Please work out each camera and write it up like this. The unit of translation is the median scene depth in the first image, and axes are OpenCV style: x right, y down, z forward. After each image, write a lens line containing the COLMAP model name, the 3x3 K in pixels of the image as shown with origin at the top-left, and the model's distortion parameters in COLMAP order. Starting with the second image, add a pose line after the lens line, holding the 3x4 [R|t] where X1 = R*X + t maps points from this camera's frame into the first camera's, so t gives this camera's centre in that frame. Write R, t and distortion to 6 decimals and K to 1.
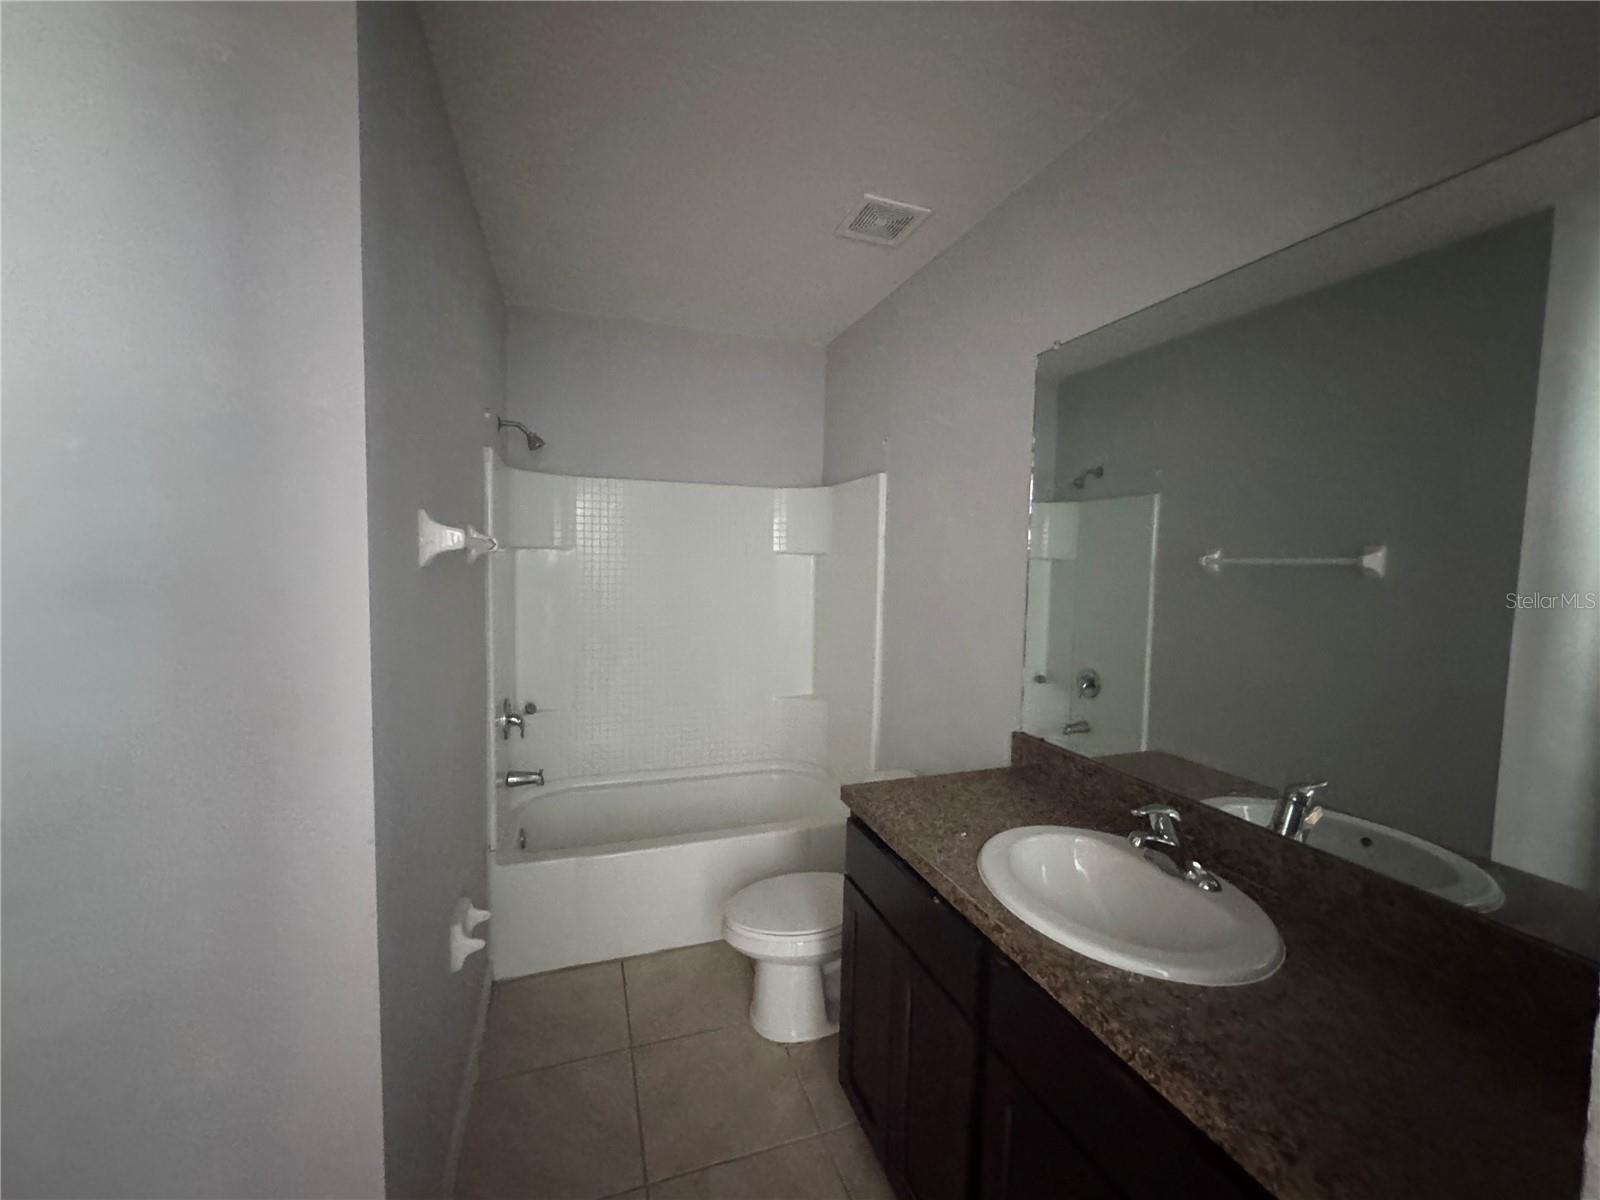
lens RADIAL K [[647.3, 0, 800.0], [0, 647.3, 600.0], [0, 0, 1]] dist [-0.001153, -0.000405]
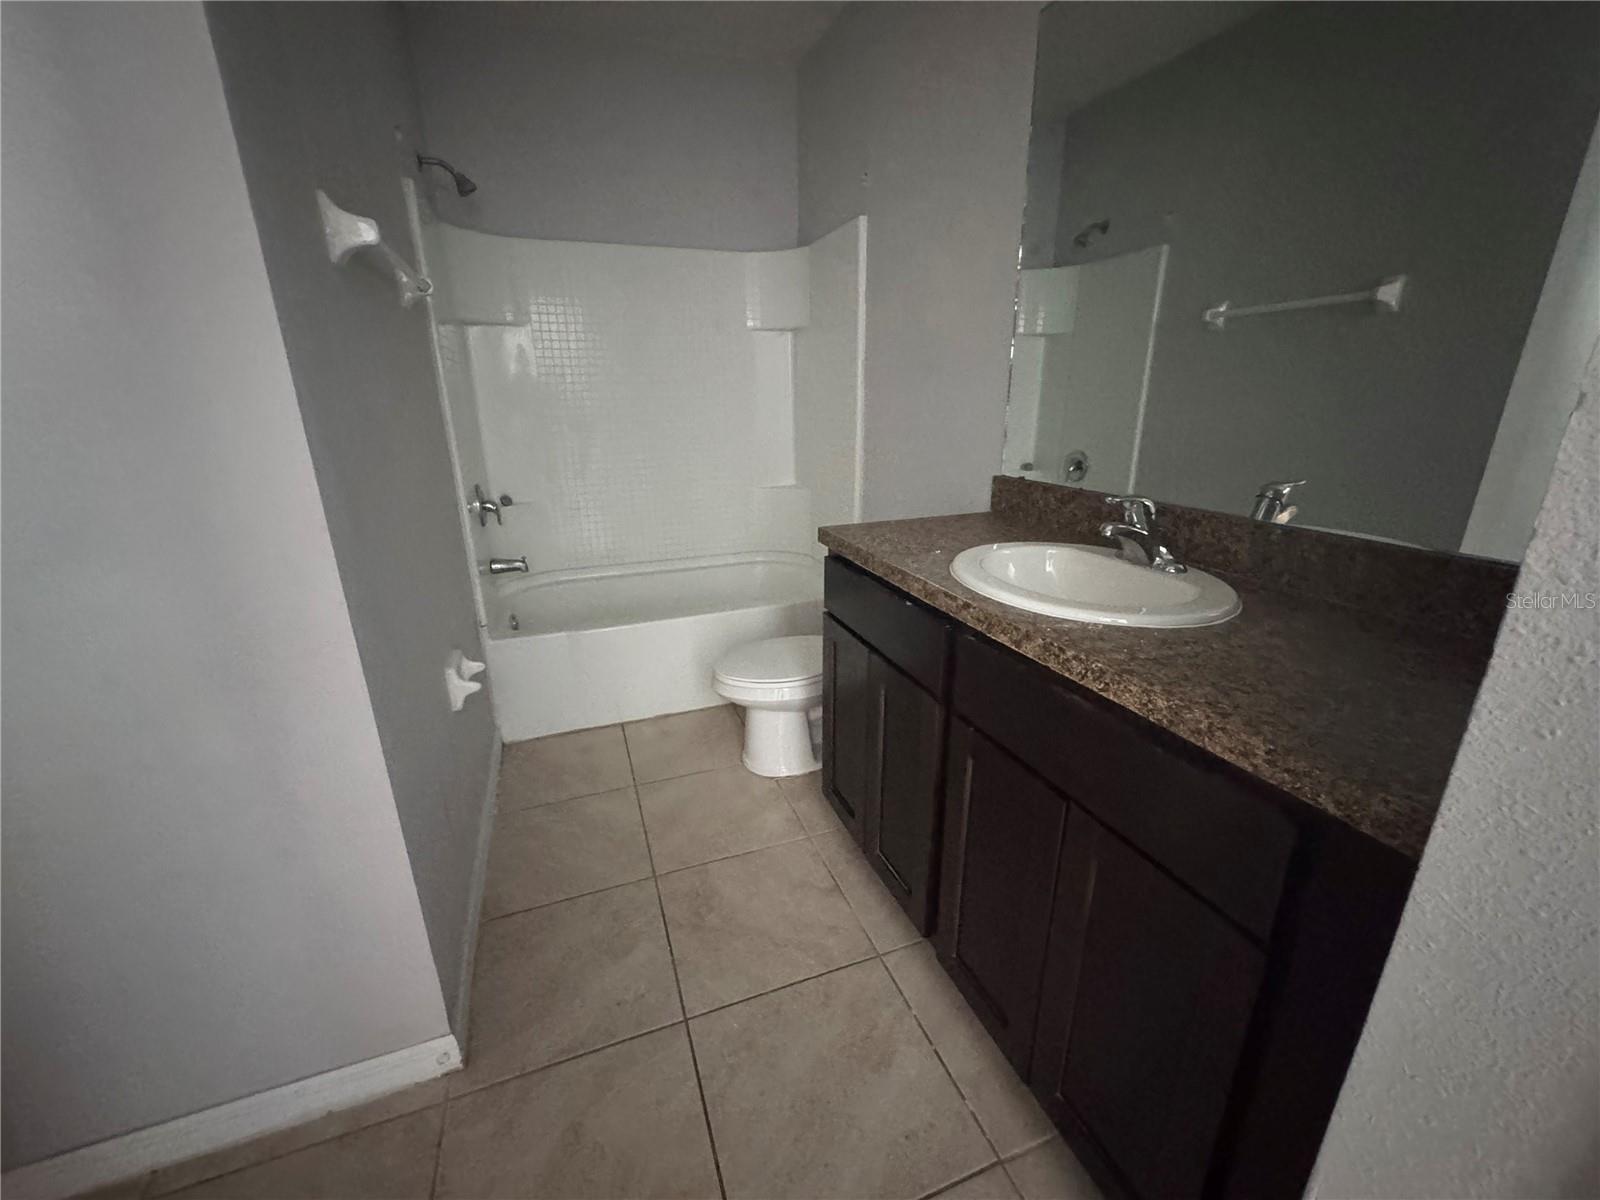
lens RADIAL K [[648.6, 0, 800.0], [0, 648.6, 600.0], [0, 0, 1]] dist [-0.001230, -0.000457]
pose [[0.999327, -0.035168, 0.010398, 0.020107], [0.031494, 0.968255, 0.247972, 0.138751], [-0.018788, -0.247477, 0.968711, 0.008551]]
